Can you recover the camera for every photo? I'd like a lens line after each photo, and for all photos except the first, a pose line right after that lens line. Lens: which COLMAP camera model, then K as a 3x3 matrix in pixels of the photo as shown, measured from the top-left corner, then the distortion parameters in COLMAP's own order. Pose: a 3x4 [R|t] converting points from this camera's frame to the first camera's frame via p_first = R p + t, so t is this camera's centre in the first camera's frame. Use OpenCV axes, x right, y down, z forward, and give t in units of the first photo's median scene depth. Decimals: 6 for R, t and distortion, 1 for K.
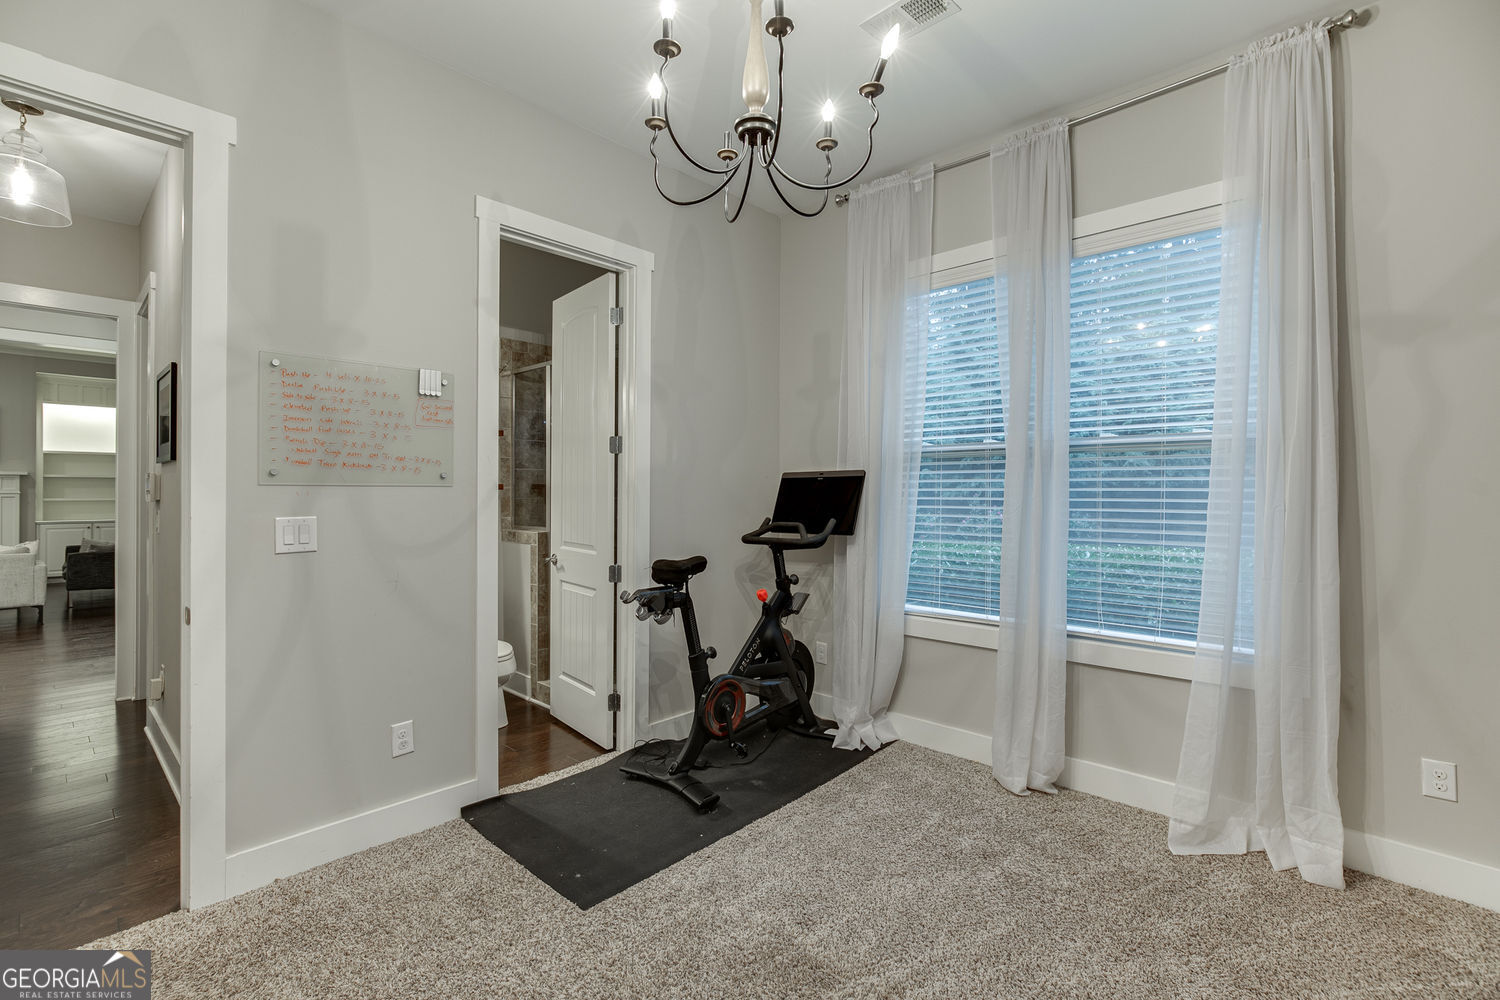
lens RADIAL K [[682.3, 0, 747.7], [0, 682.3, 492.6], [0, 0, 1]] dist [0.000783, 0.001520]
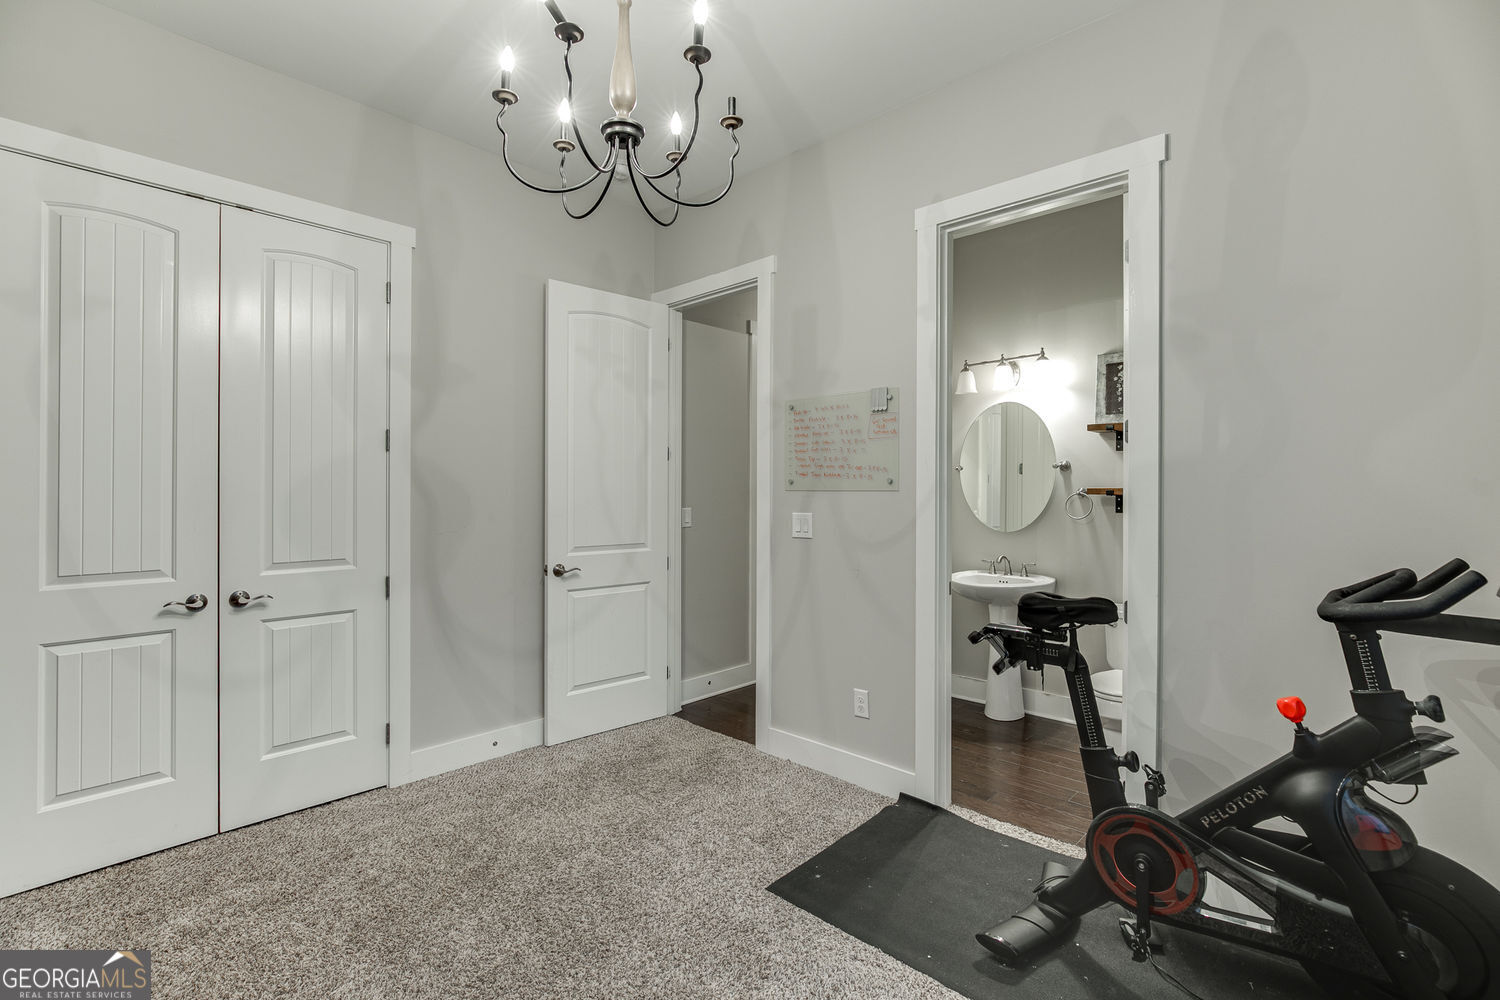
lens RADIAL K [[682.3, 0, 749.7], [0, 682.3, 495.6], [0, 0, 1]] dist [0.000783, 0.001520]
pose [[0.002278, 0.001072, -0.999997, 0.671916], [-0.010200, 0.999947, 0.001049, -0.000377], [0.999945, 0.010197, 0.002289, 0.788355]]
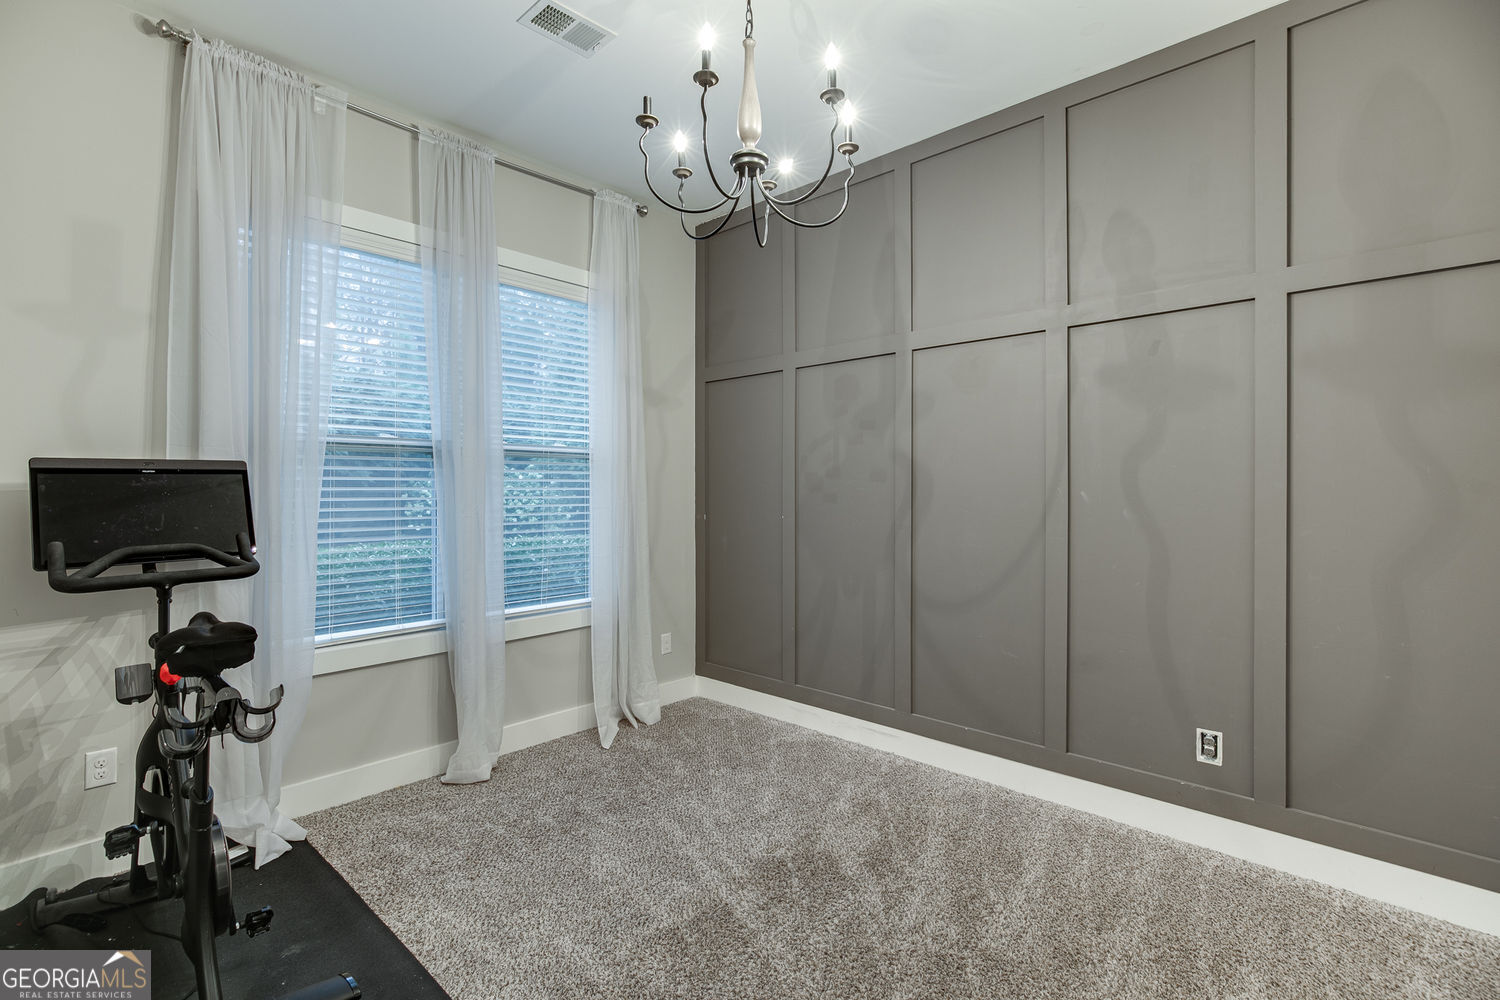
lens RADIAL K [[682.3, 0, 748.3], [0, 682.3, 492.5], [0, 0, 1]] dist [0.000783, 0.001520]
pose [[-0.011315, -0.005878, 0.999919, -0.720234], [0.005248, 0.999969, 0.005937, -0.002945], [-0.999922, 0.005314, -0.011284, 0.670067]]
